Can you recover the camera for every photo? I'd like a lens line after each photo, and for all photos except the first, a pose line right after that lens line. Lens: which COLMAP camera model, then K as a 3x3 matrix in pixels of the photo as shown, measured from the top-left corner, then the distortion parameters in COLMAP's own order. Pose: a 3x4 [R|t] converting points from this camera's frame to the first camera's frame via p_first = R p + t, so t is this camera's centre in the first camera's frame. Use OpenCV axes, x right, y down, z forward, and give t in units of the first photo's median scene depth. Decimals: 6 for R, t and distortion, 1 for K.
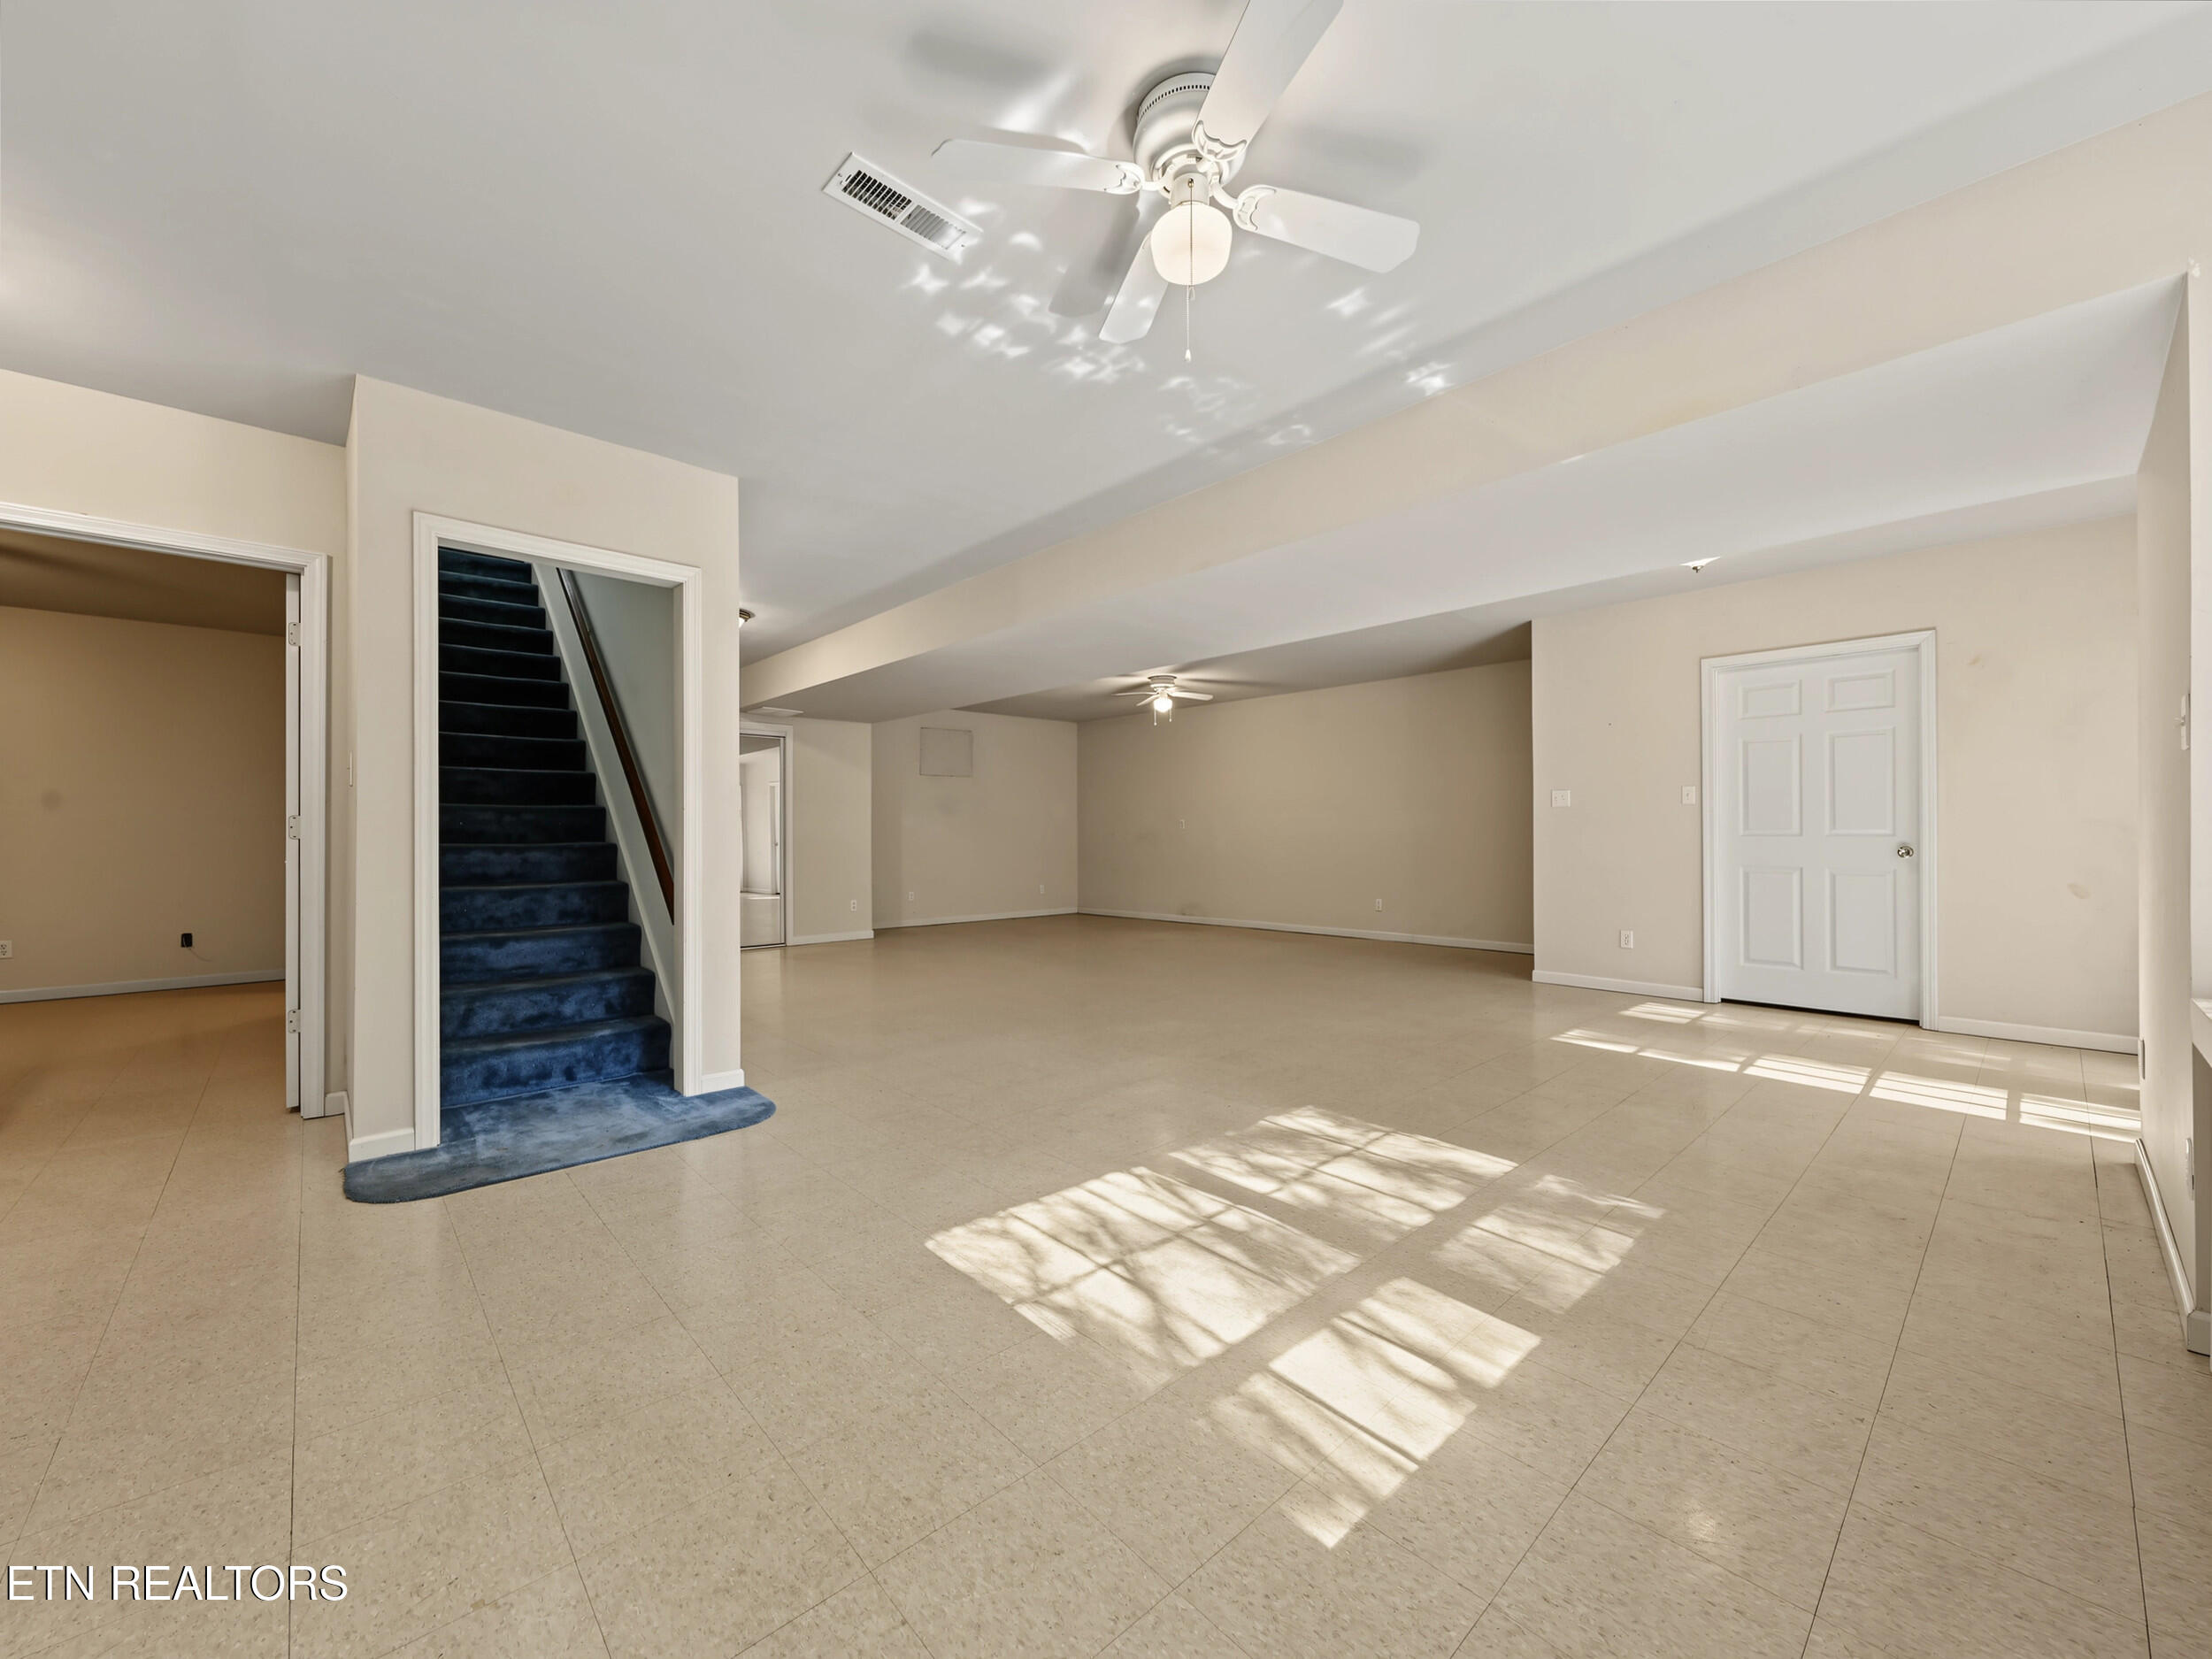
lens RADIAL K [[878.2, 0, 1103.4], [0, 878.2, 828.3], [0, 0, 1]] dist [-0.002122, -0.000930]
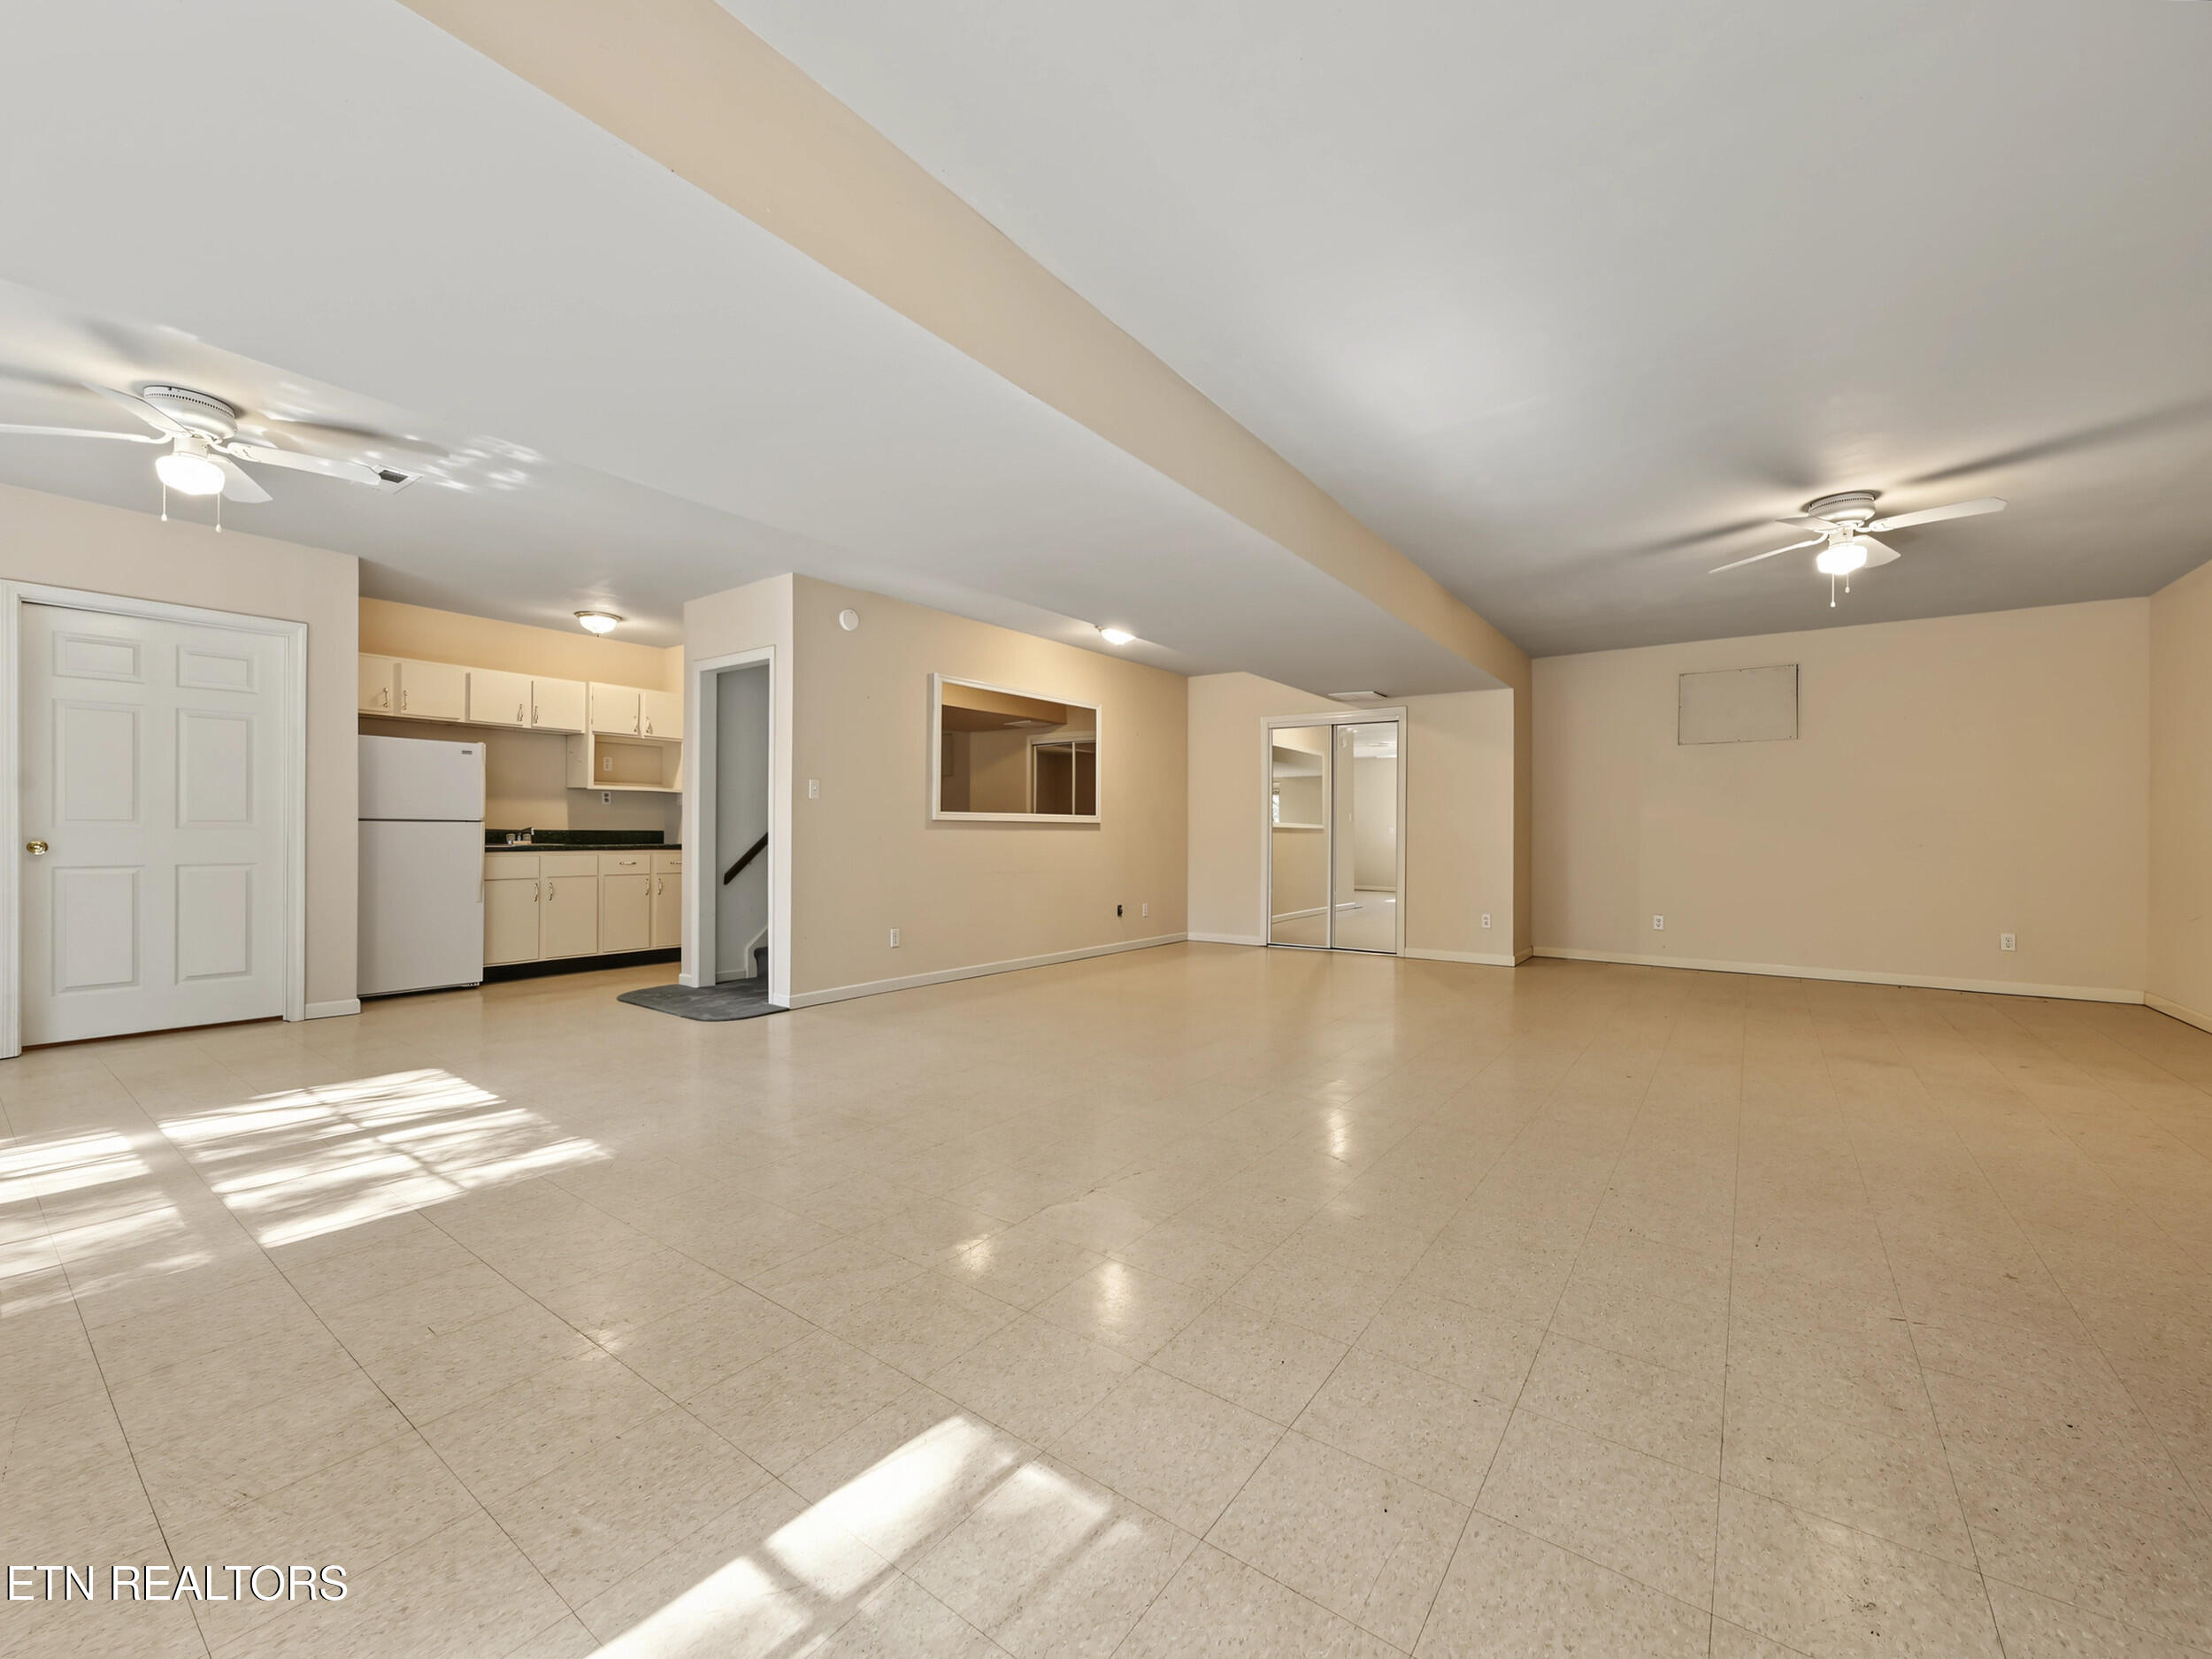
lens RADIAL K [[878.2, 0, 1106.2], [0, 878.2, 828.8], [0, 0, 1]] dist [-0.002122, -0.000930]
pose [[0.190390, 0.004295, -0.981699, 1.070757], [-0.004317, 0.999984, 0.003538, 0.002926], [0.981699, 0.003564, 0.190406, 1.233922]]
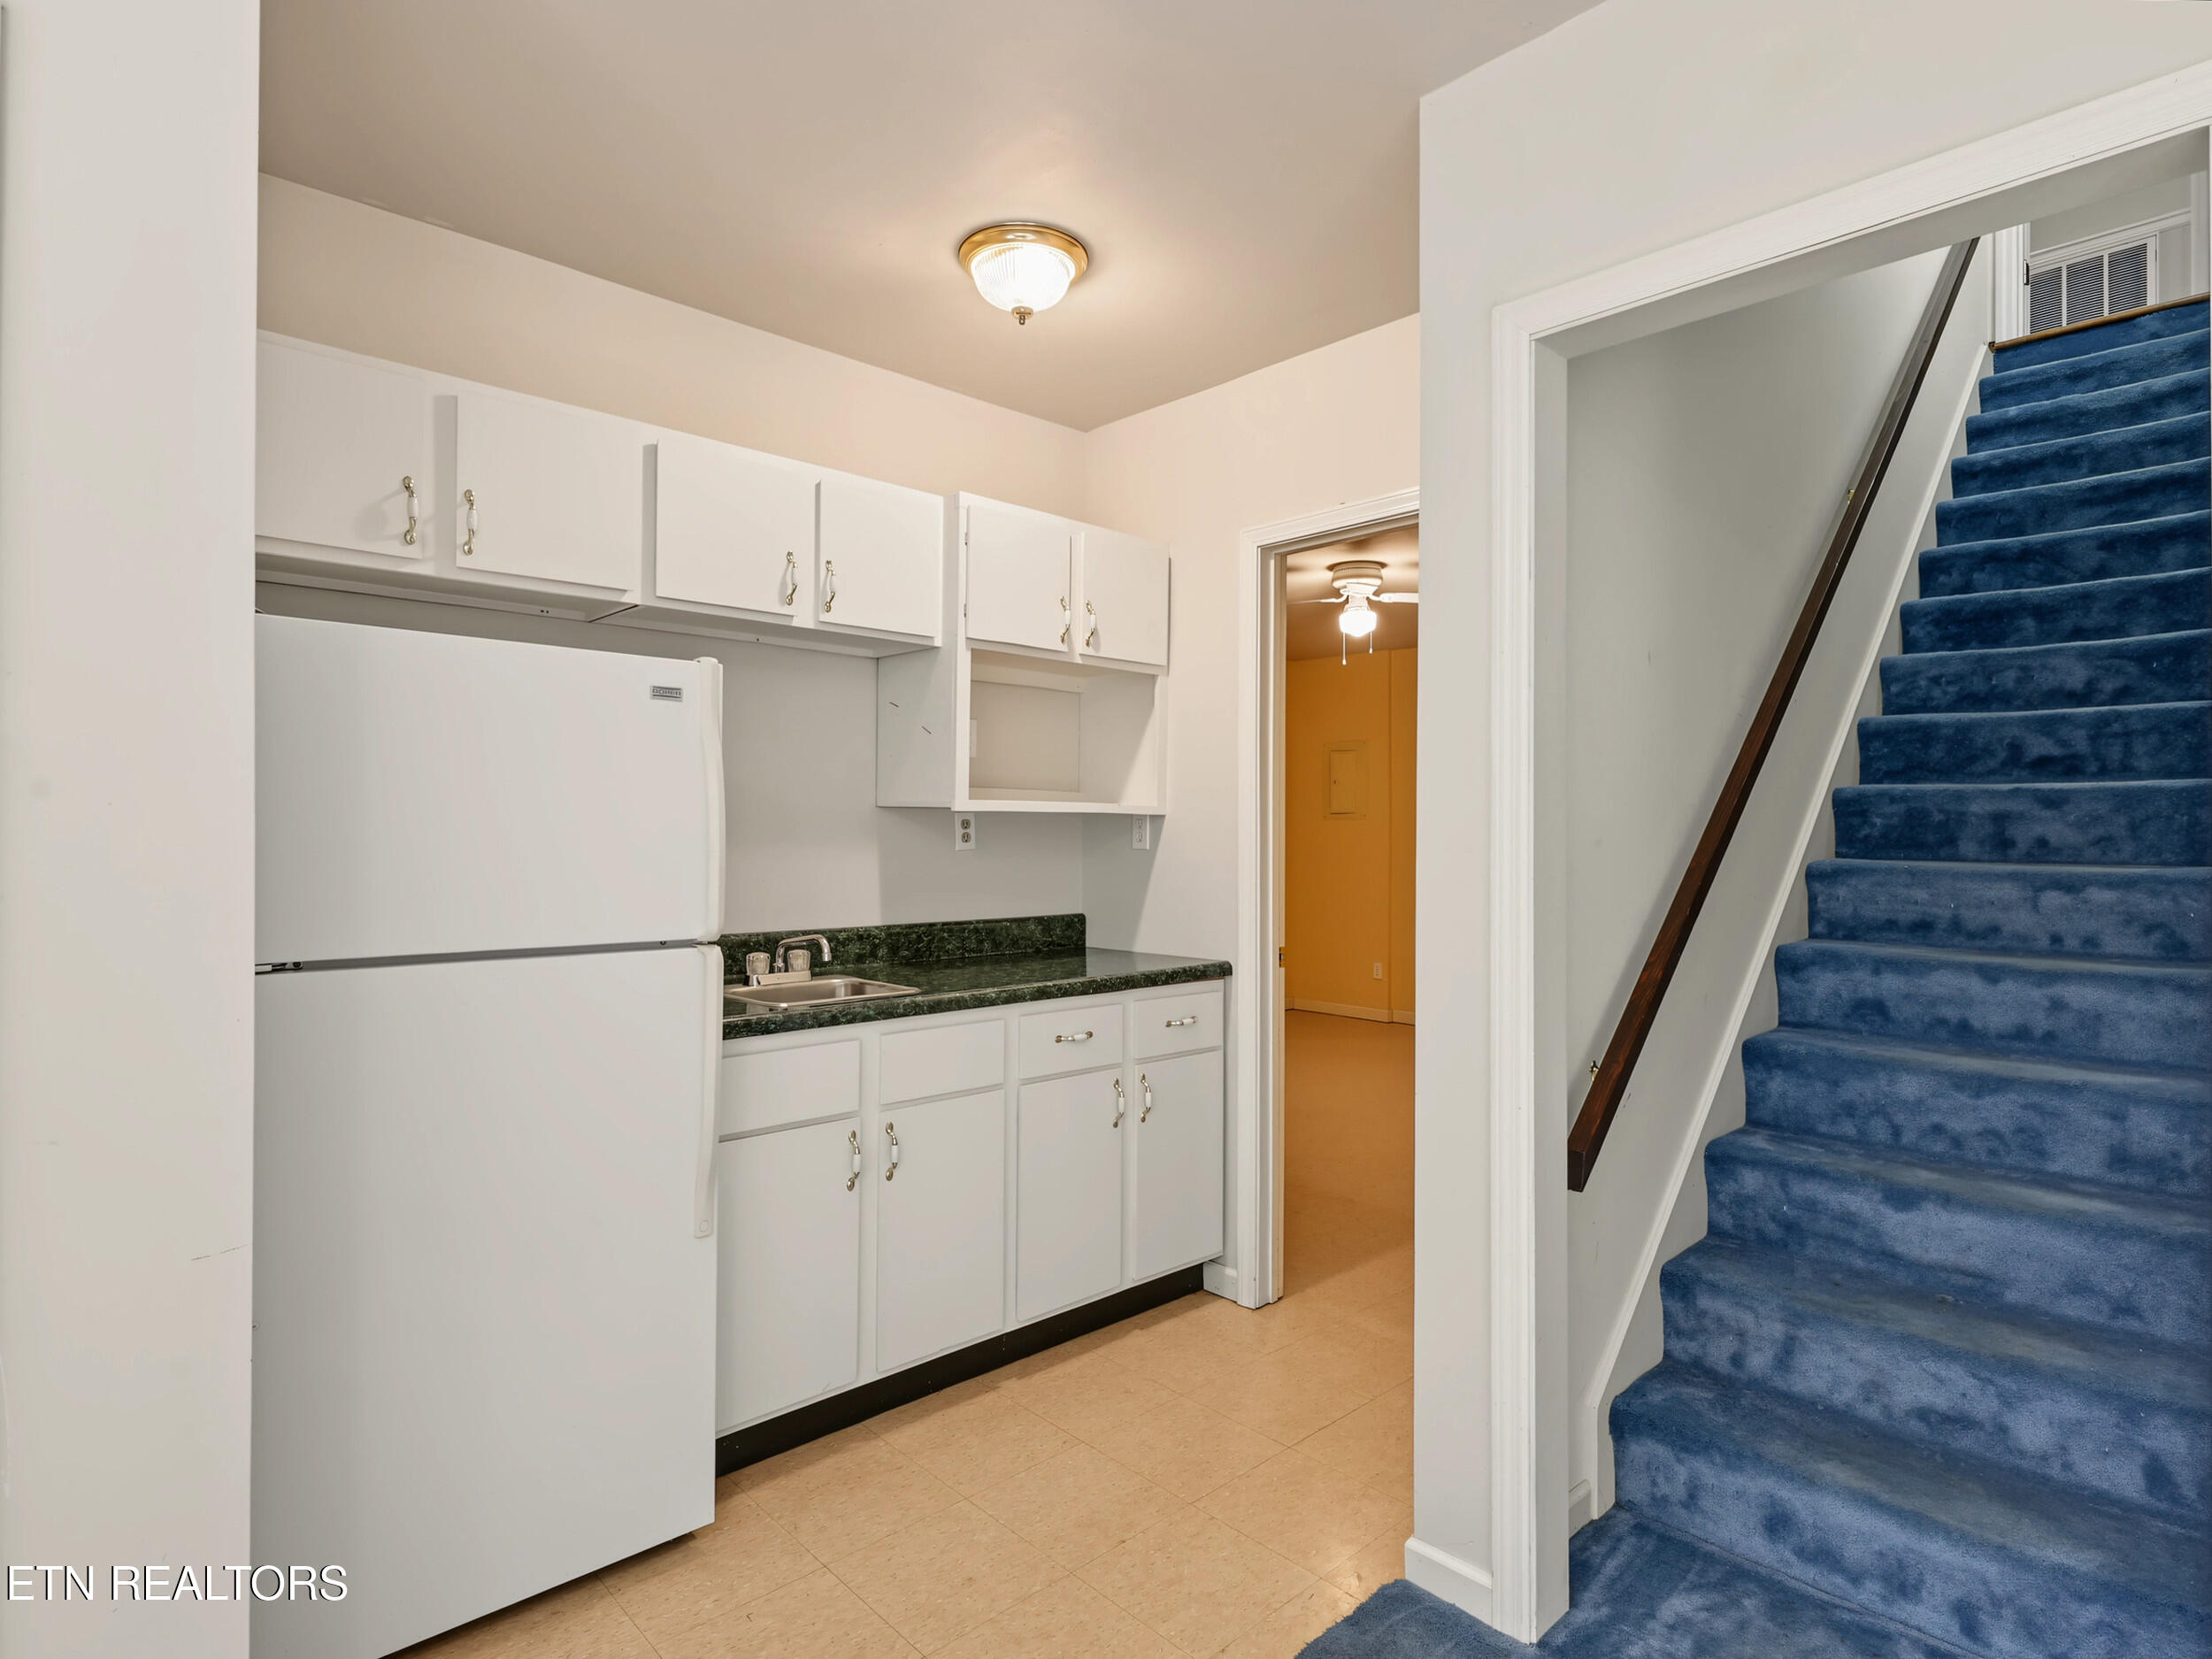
lens RADIAL K [[1194.9, 0, 1107.7], [0, 1194.9, 838.8], [0, 0, 1]] dist [0.005156, 0.000054]
pose [[0.012462, 0.000257, -0.999922, -0.103385], [0.003344, 0.999994, 0.000298, -0.050176], [0.999917, -0.003347, 0.012461, 0.612600]]
